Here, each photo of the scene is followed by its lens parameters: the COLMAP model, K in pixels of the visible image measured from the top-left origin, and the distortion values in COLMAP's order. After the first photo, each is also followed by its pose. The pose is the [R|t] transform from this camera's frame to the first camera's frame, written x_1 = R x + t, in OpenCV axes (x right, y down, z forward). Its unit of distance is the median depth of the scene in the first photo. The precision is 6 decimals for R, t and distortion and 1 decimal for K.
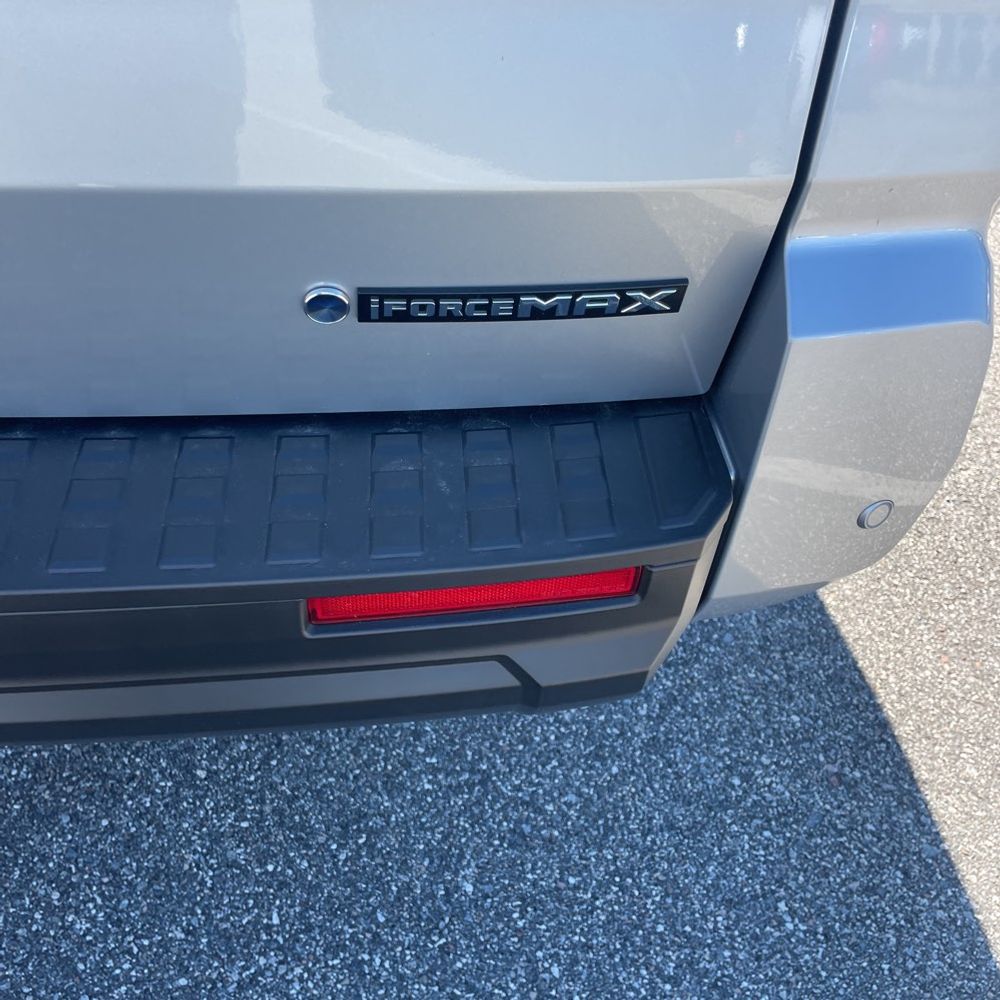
lens RADIAL K [[1011.6, 0, 500.6], [0, 1011.6, 494.3], [0, 0, 1]] dist [0.045650, 0.000000]
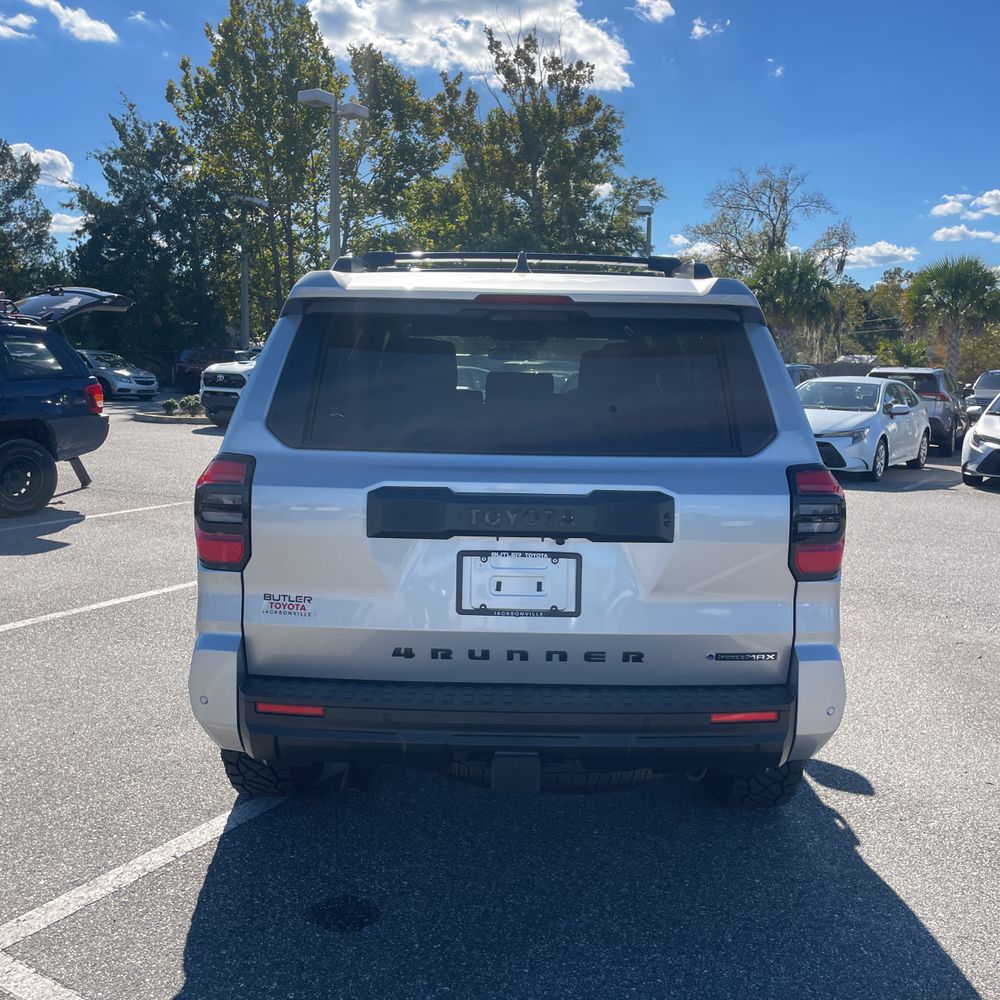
lens RADIAL K [[1011.6, 0, 501.2], [0, 1011.6, 483.4], [0, 0, 1]] dist [0.045650, 0.000000]
pose [[0.997562, -0.045685, -0.052754, -0.383862], [0.006073, 0.809905, -0.586529, 0.897587], [0.069521, 0.584779, 0.808208, -1.605520]]
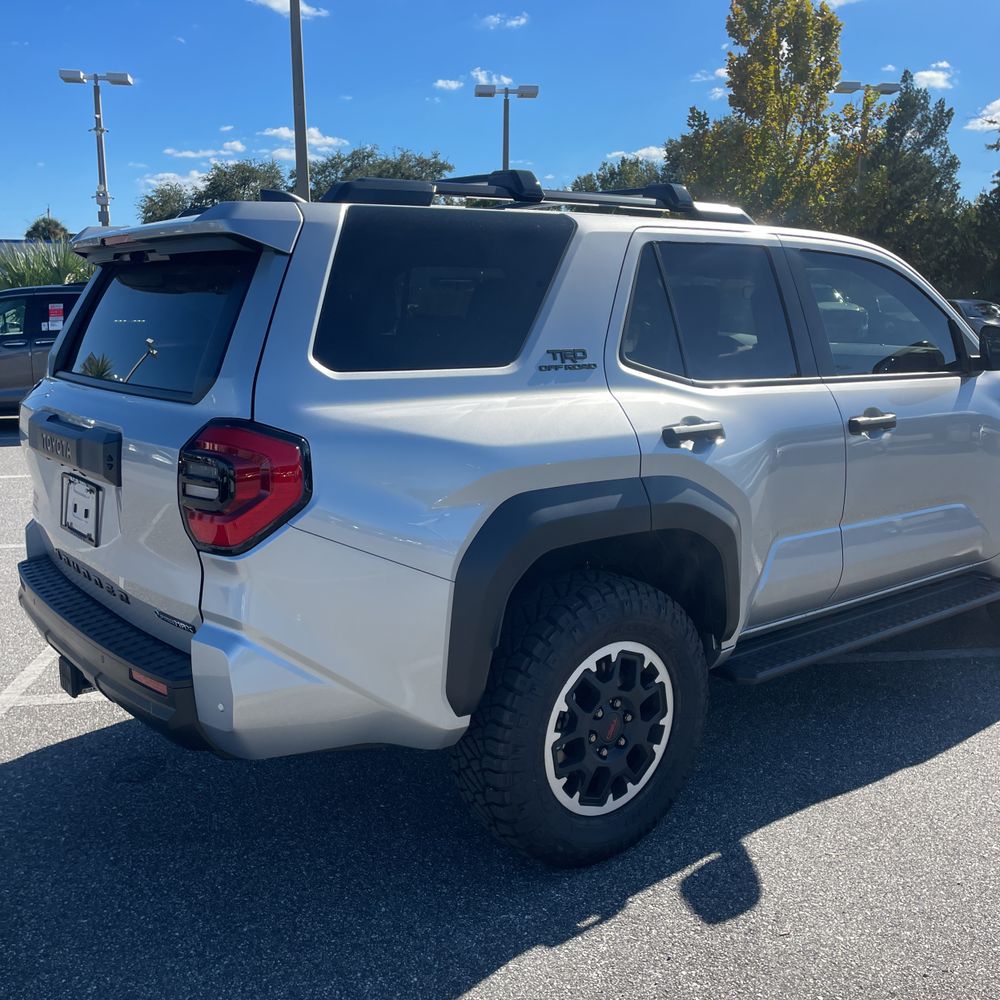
lens RADIAL K [[1011.6, 0, 494.7], [0, 1011.6, 496.1], [0, 0, 1]] dist [0.045650, 0.000000]
pose [[0.570873, 0.079967, -0.817135, 1.956300], [-0.523517, 0.802135, -0.287245, -0.008103], [0.632482, 0.591765, 0.499781, -0.370755]]
